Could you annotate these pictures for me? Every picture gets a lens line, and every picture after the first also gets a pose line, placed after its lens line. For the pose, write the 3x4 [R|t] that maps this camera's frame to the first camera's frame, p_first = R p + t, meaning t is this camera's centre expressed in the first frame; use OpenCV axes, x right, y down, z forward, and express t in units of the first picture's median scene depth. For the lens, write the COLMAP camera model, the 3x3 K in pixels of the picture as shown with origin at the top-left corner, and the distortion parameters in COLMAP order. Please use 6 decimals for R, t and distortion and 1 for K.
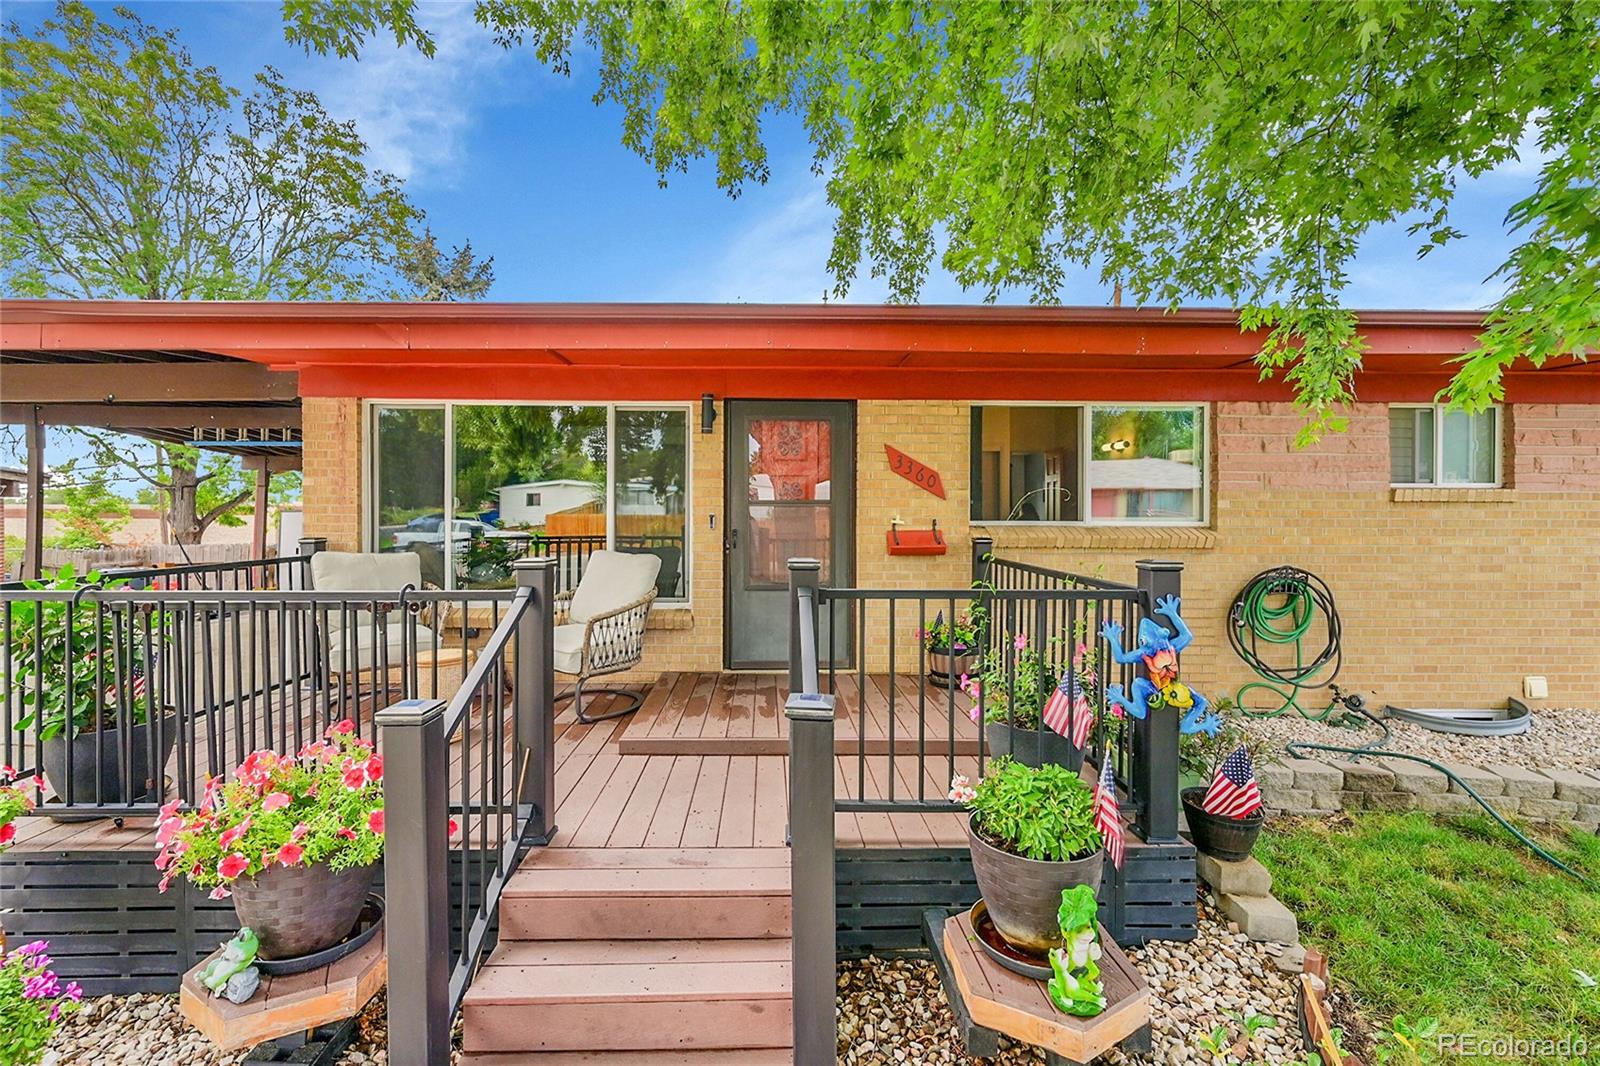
lens RADIAL K [[643.7, 0, 793.2], [0, 643.7, 508.9], [0, 0, 1]] dist [0.000381, 0.000060]
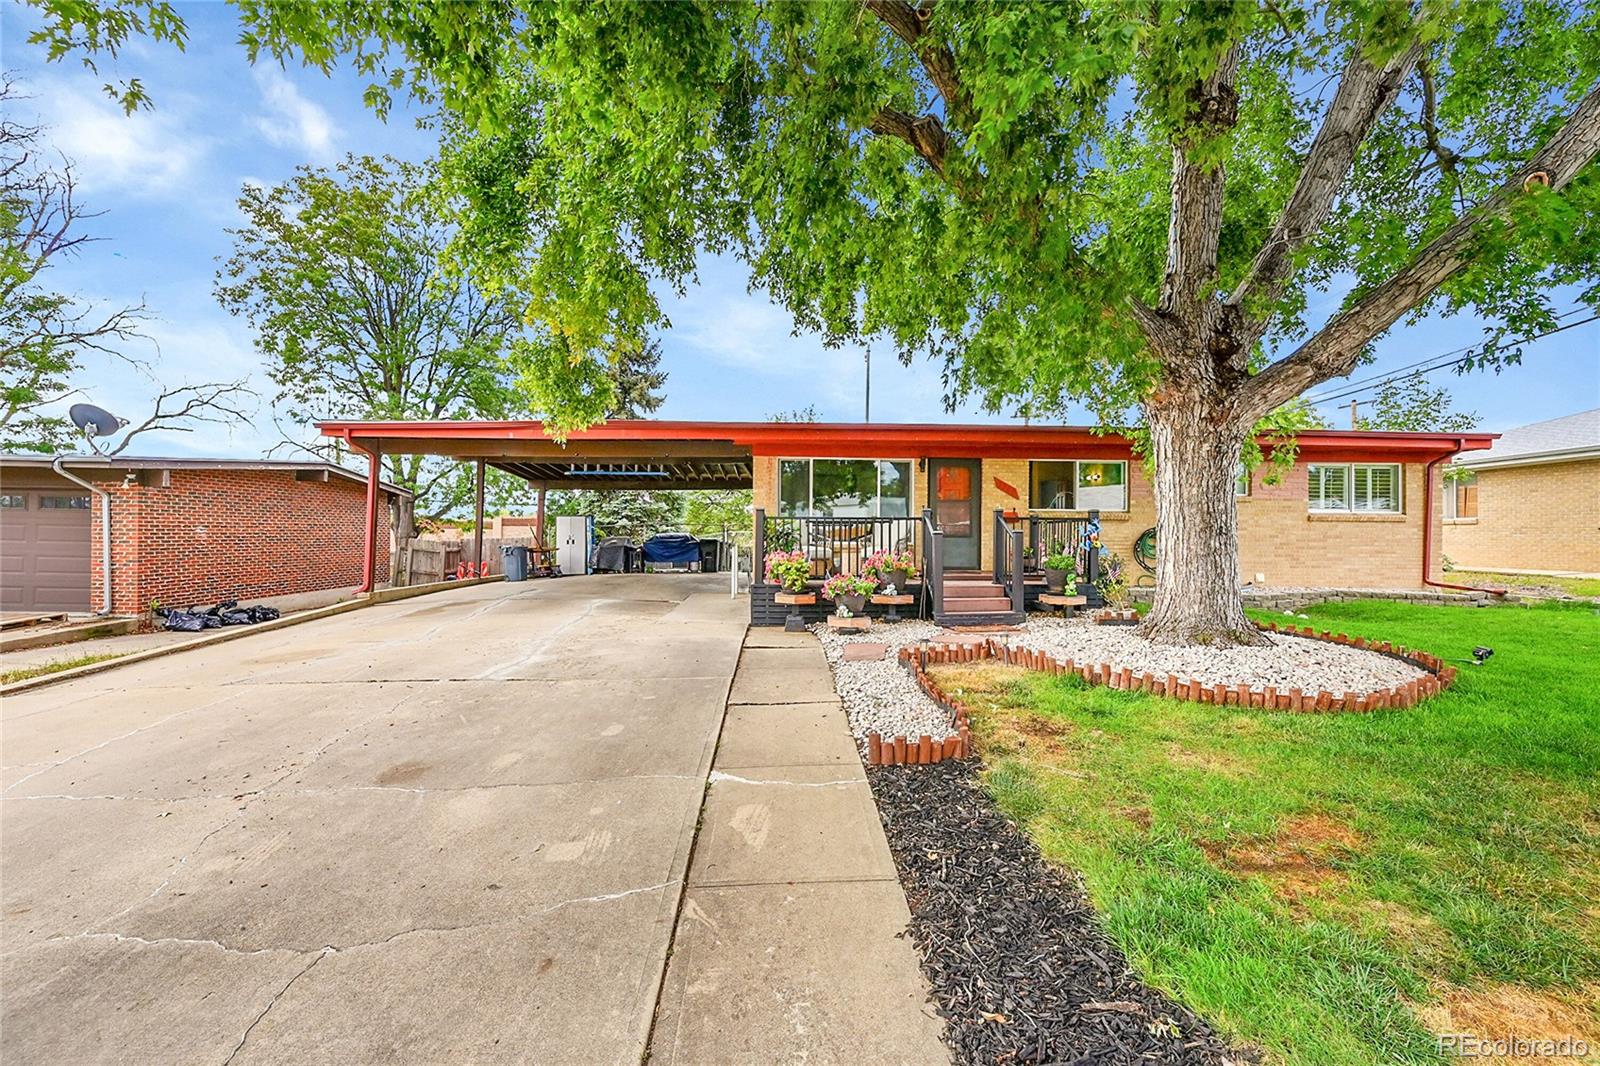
lens RADIAL K [[625.8, 0, 800.0], [0, 625.8, 533.0], [0, 0, 1]] dist [0.001474, 0.000283]
pose [[0.999983, 0.005675, 0.001144, -0.595022], [-0.005674, 0.999983, -0.001059, 0.119783], [-0.001150, 0.001053, 0.999999, -1.375225]]
